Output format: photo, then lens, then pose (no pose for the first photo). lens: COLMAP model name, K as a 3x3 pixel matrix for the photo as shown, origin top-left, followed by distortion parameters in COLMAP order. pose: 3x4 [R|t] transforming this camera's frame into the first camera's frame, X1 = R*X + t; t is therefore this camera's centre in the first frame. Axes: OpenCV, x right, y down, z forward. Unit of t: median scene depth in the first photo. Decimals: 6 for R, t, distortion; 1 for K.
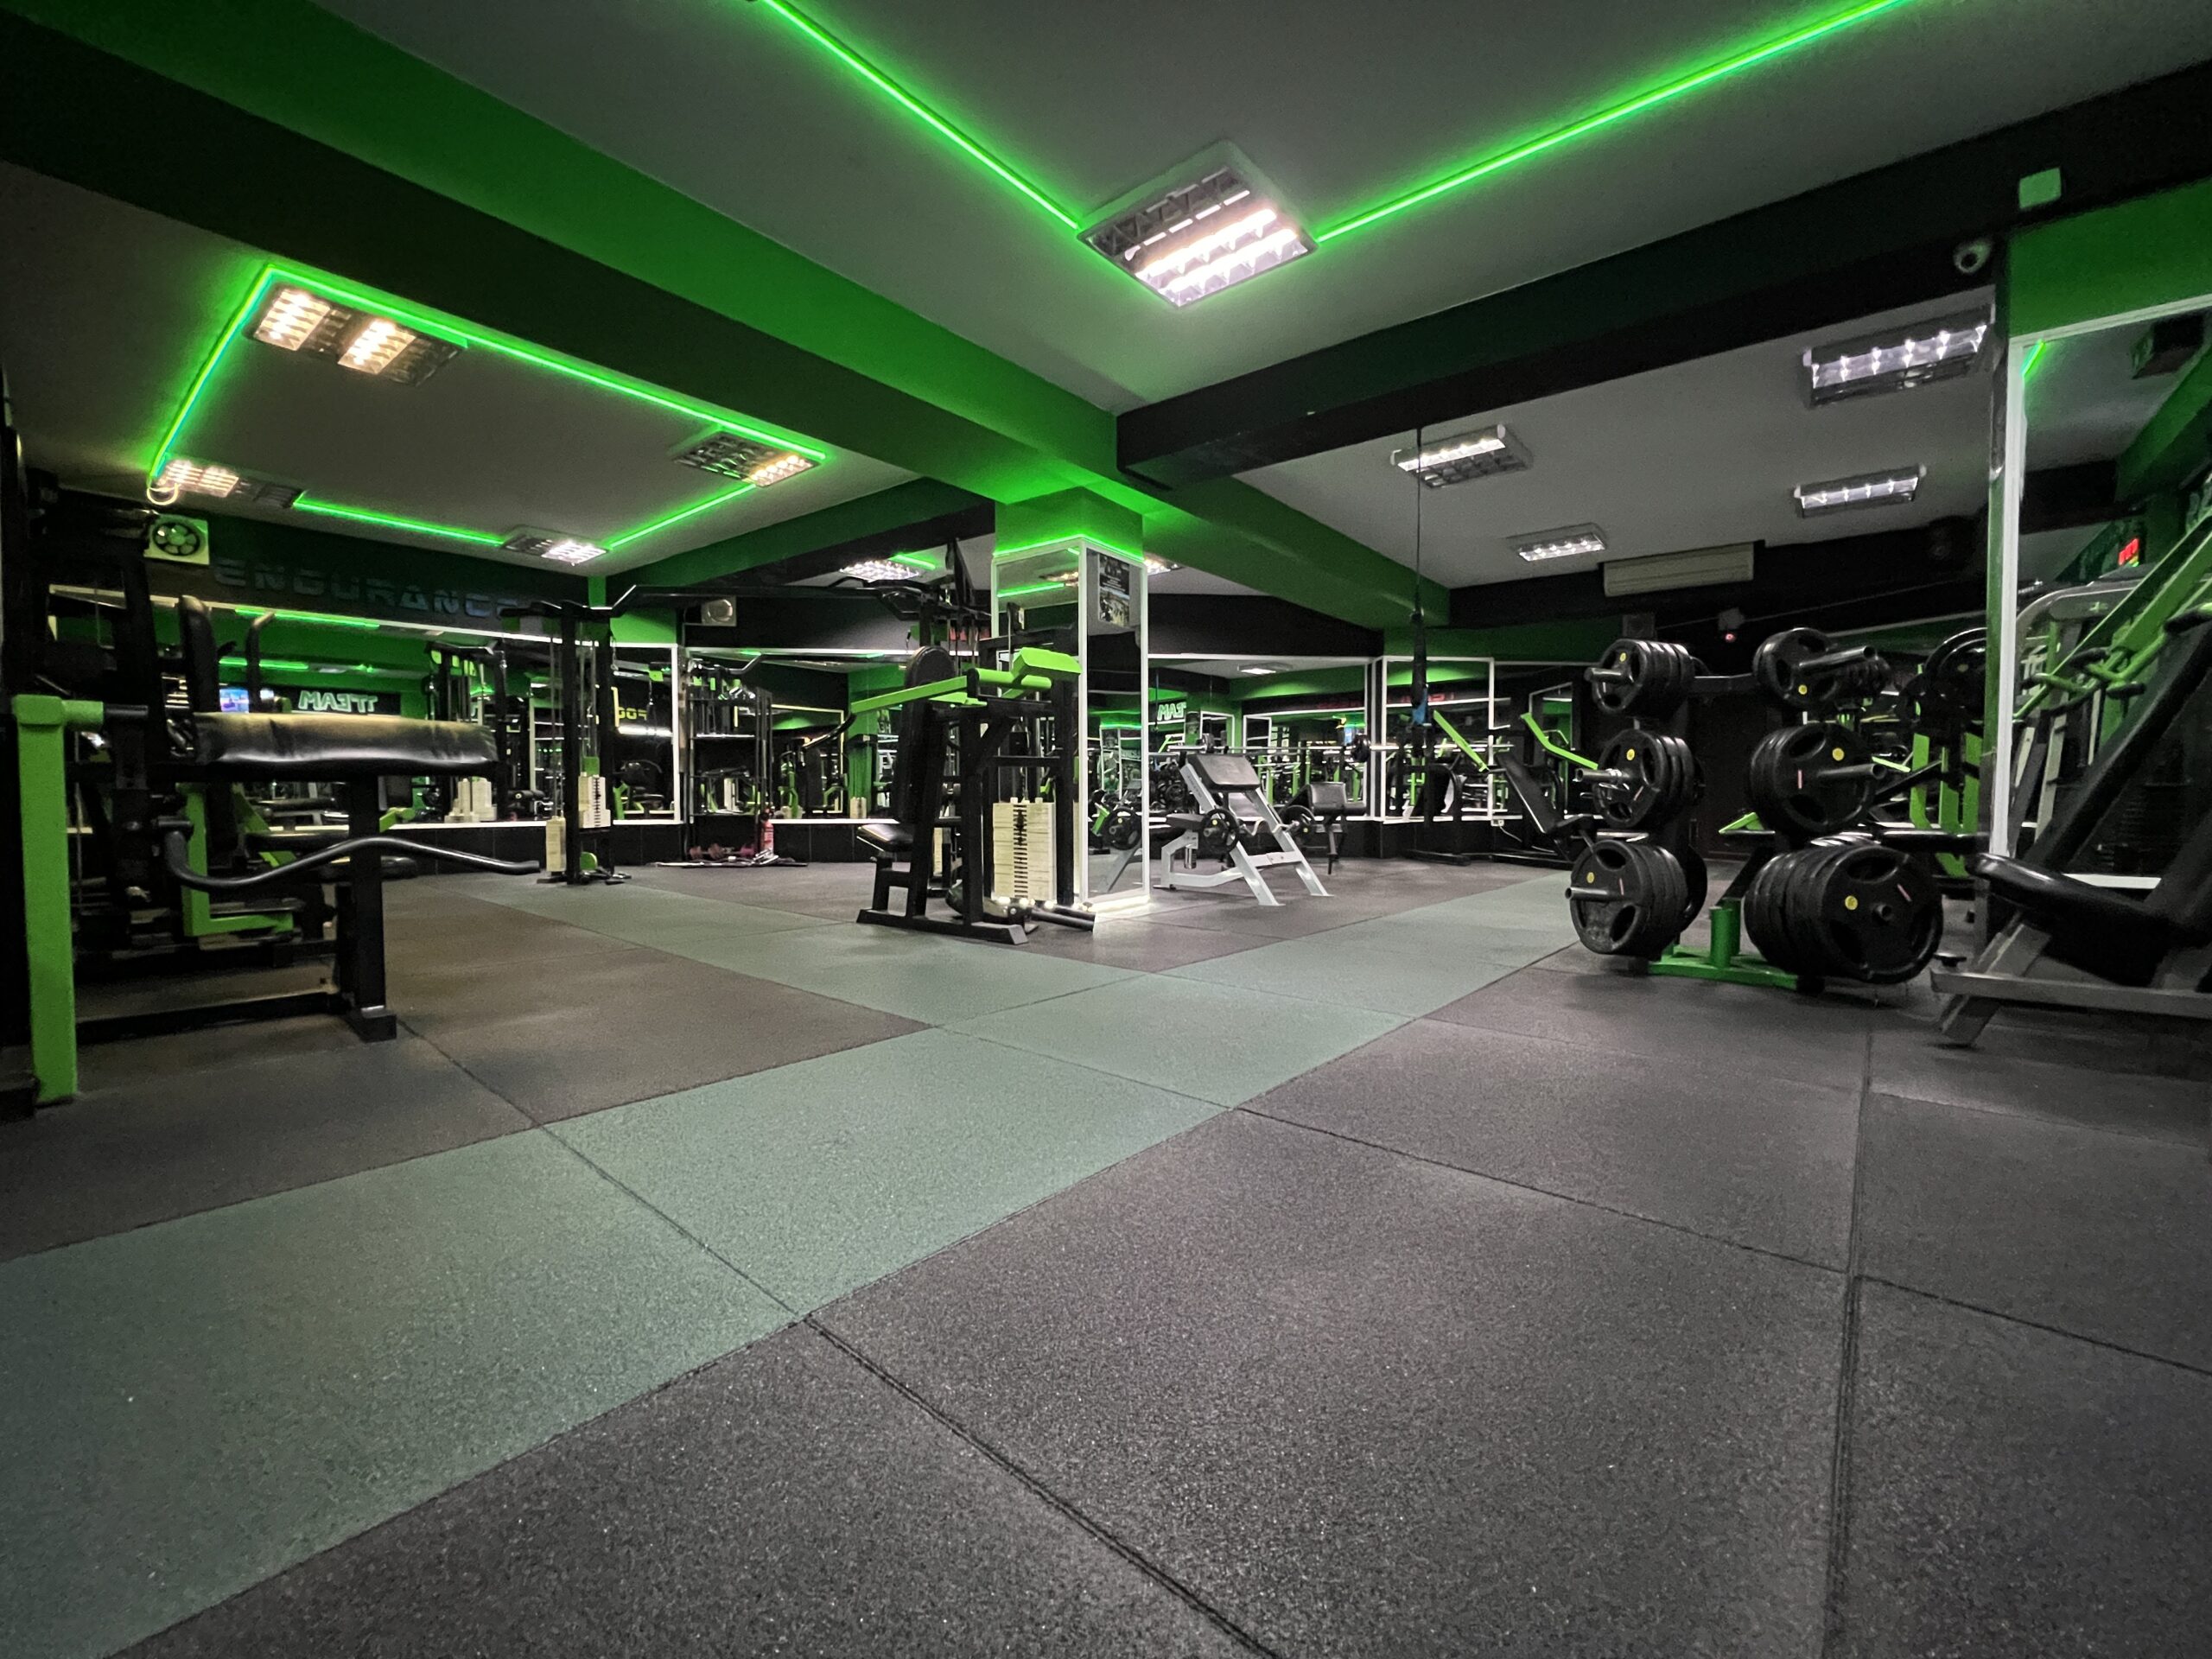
lens RADIAL K [[887.8, 0, 1104.0], [0, 887.8, 825.9], [0, 0, 1]] dist [-0.001389, -0.000072]
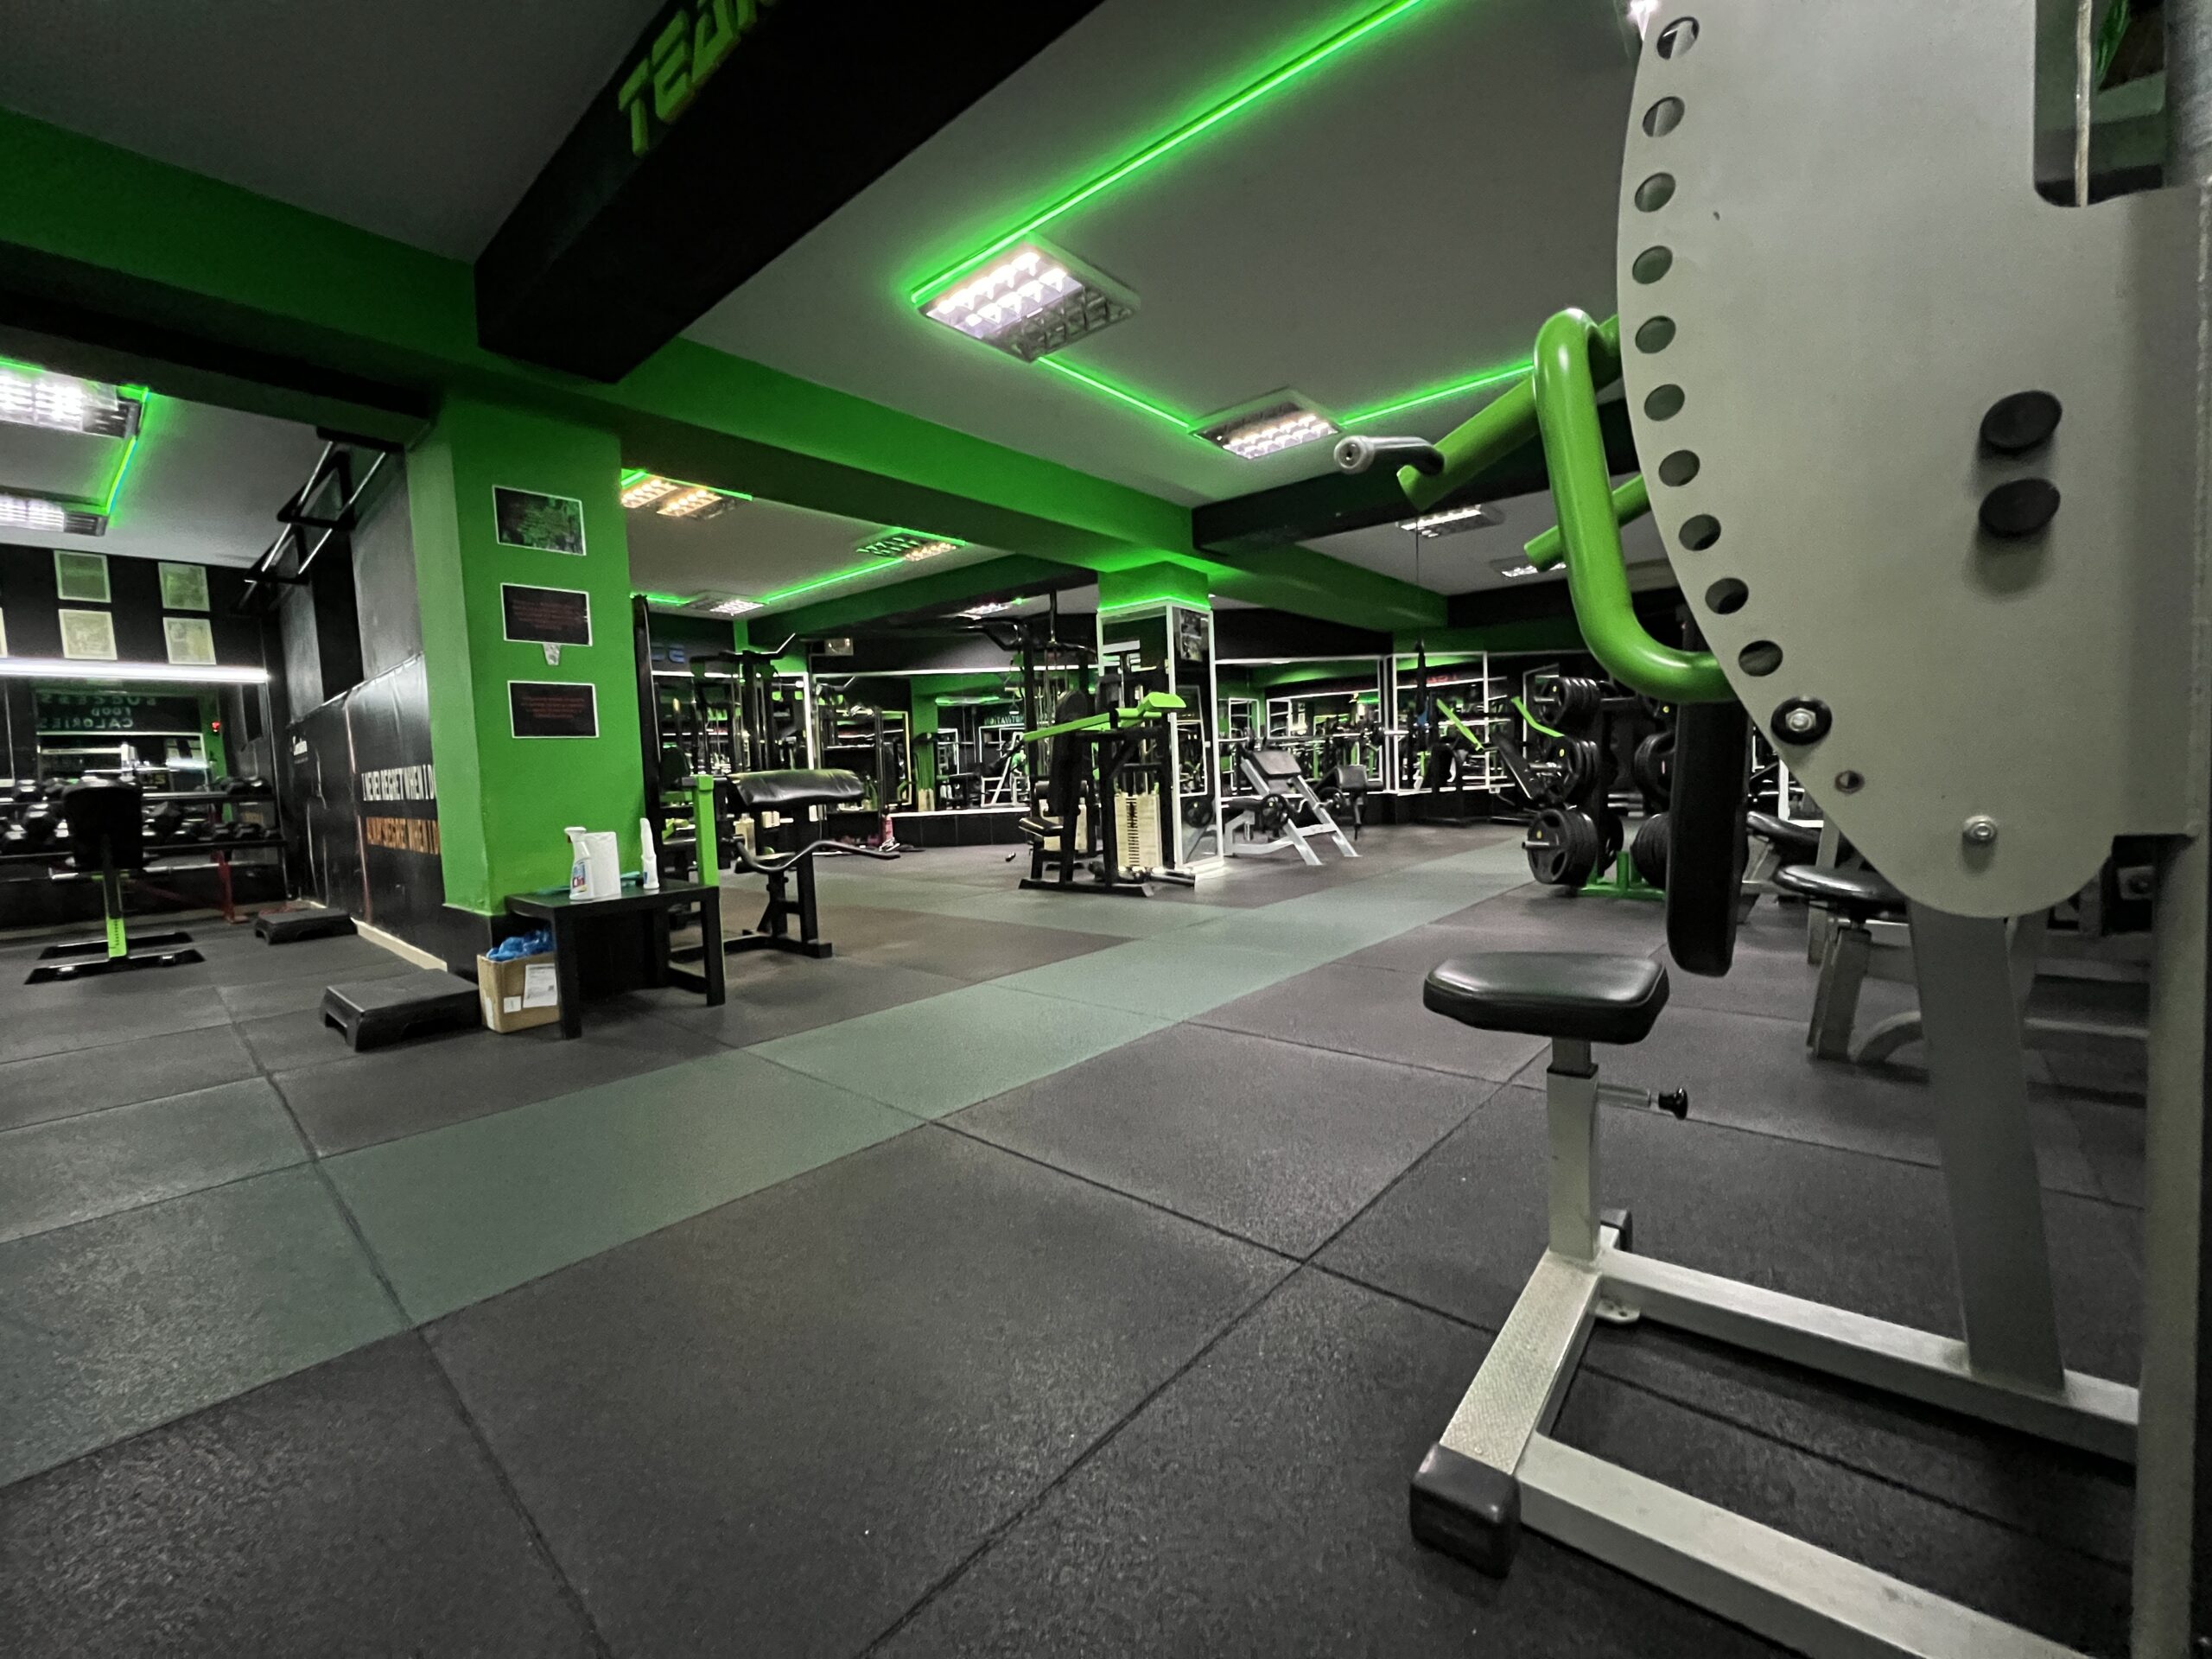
lens RADIAL K [[887.8, 0, 1105.0], [0, 887.8, 823.9], [0, 0, 1]] dist [-0.001389, -0.000072]
pose [[0.999031, -0.042209, -0.012432, -0.100959], [0.042512, 0.998777, 0.025224, -0.017257], [0.011352, -0.025728, 0.999605, -0.307434]]
